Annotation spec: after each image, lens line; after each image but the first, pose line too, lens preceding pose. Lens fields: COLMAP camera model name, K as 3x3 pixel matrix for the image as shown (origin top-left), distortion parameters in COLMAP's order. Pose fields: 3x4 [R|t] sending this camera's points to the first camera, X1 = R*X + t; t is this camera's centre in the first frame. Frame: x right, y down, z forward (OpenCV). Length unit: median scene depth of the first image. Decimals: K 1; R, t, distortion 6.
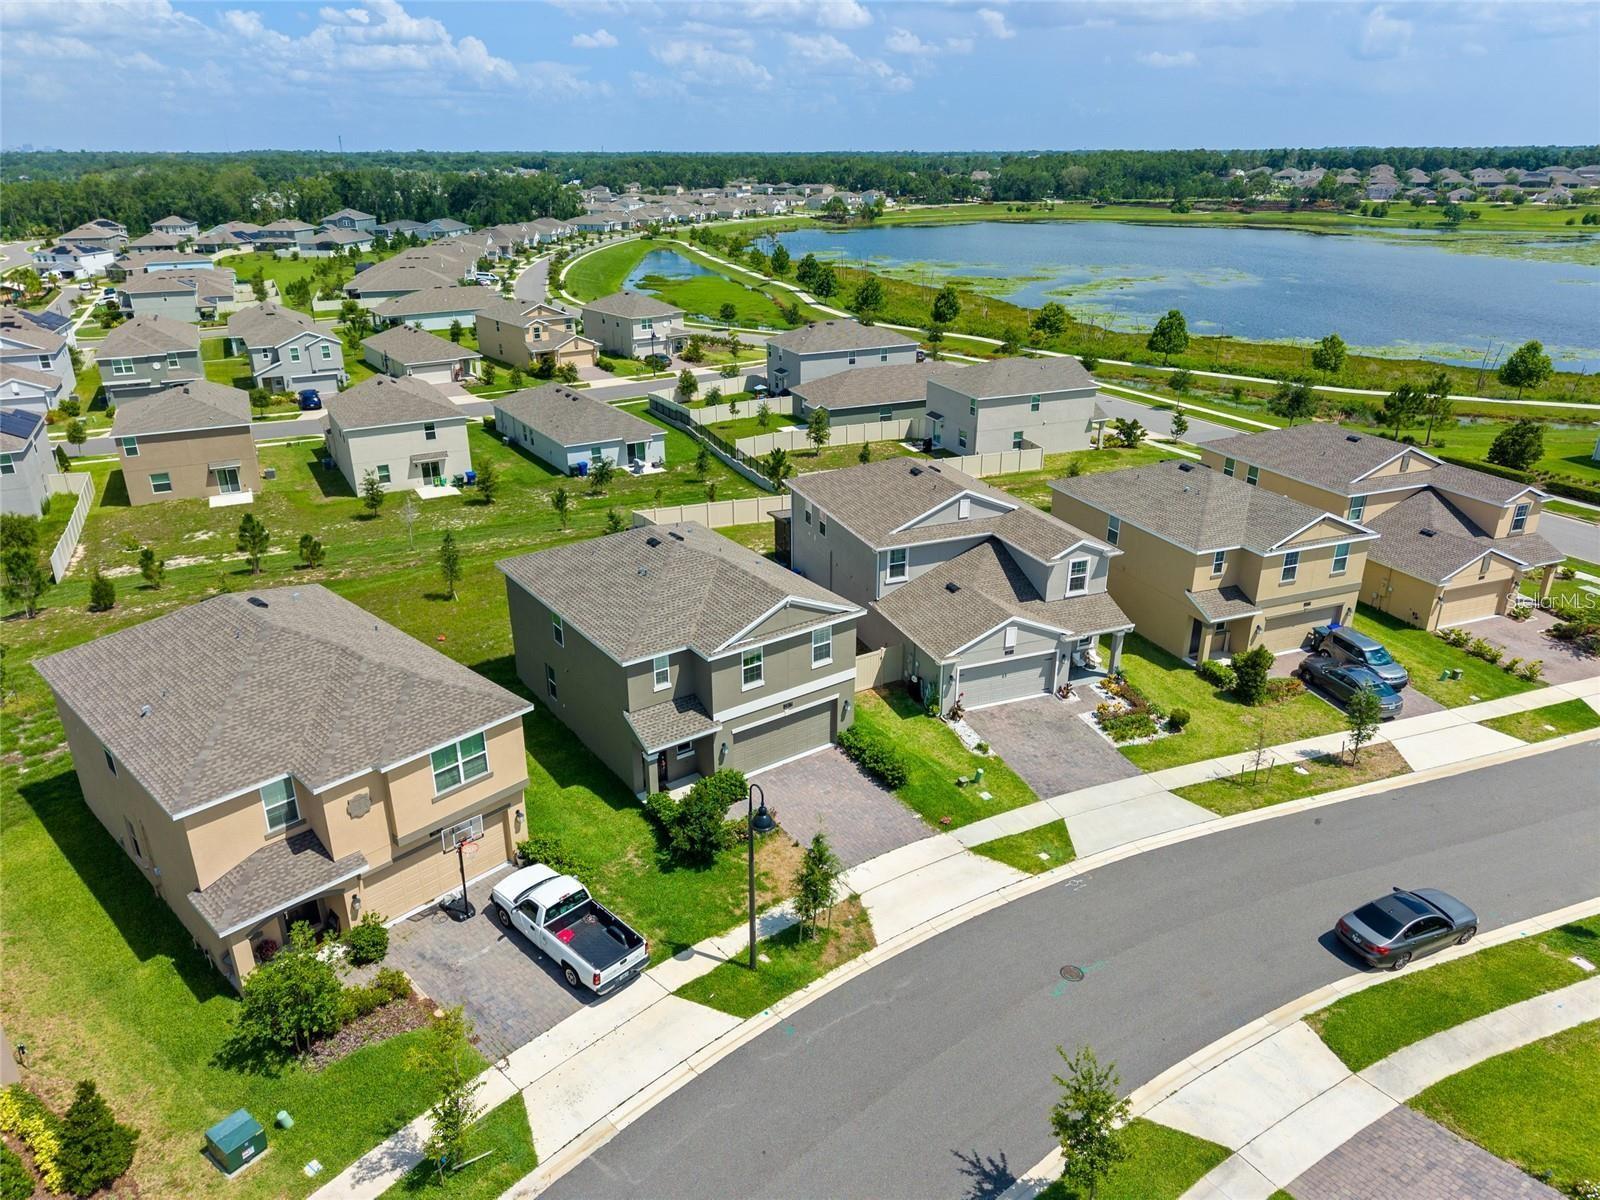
lens RADIAL K [[1069.2, 0, 799.9], [0, 1069.2, 586.5], [0, 0, 1]] dist [0.021647, -0.019729]
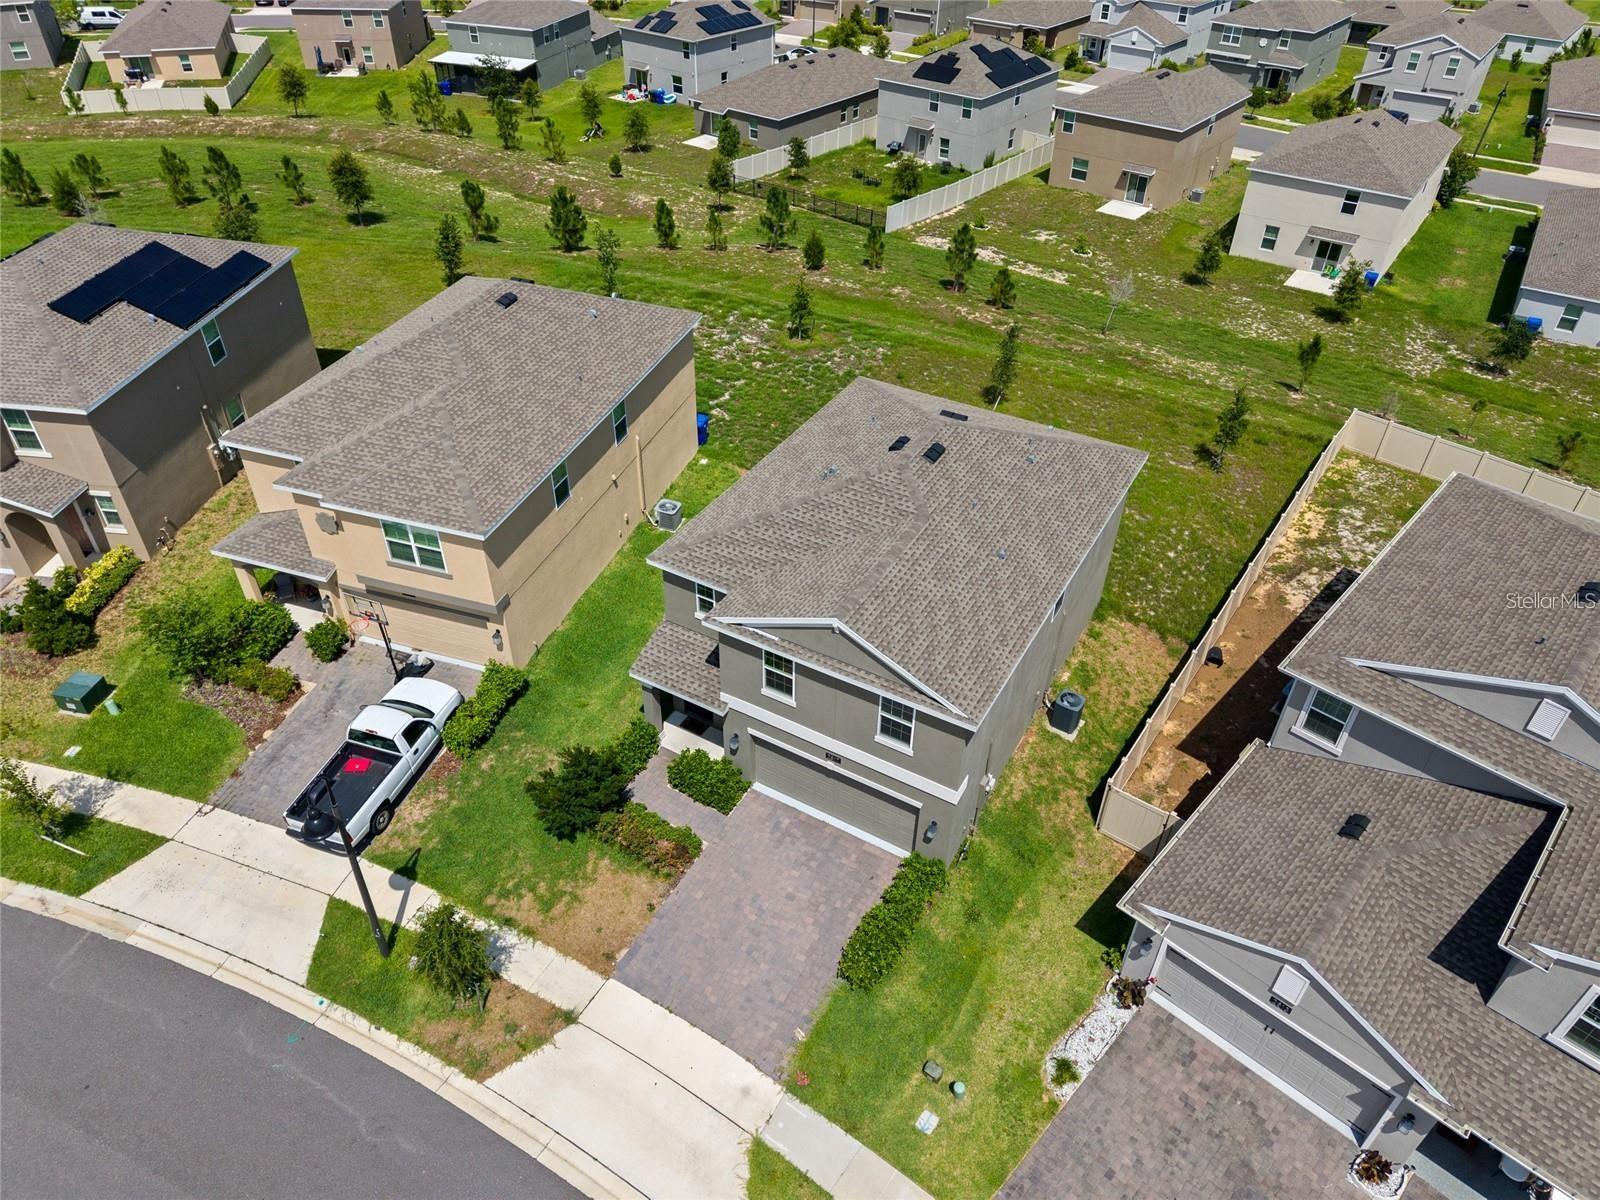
lens RADIAL K [[1069.2, 0, 798.8], [0, 1069.2, 585.1], [0, 0, 1]] dist [0.021647, -0.019729]
pose [[0.421819, 0.560506, -0.712672, 0.397918], [-0.354038, 0.825447, 0.439652, -0.263582], [0.834701, 0.066860, 0.546630, 0.639306]]
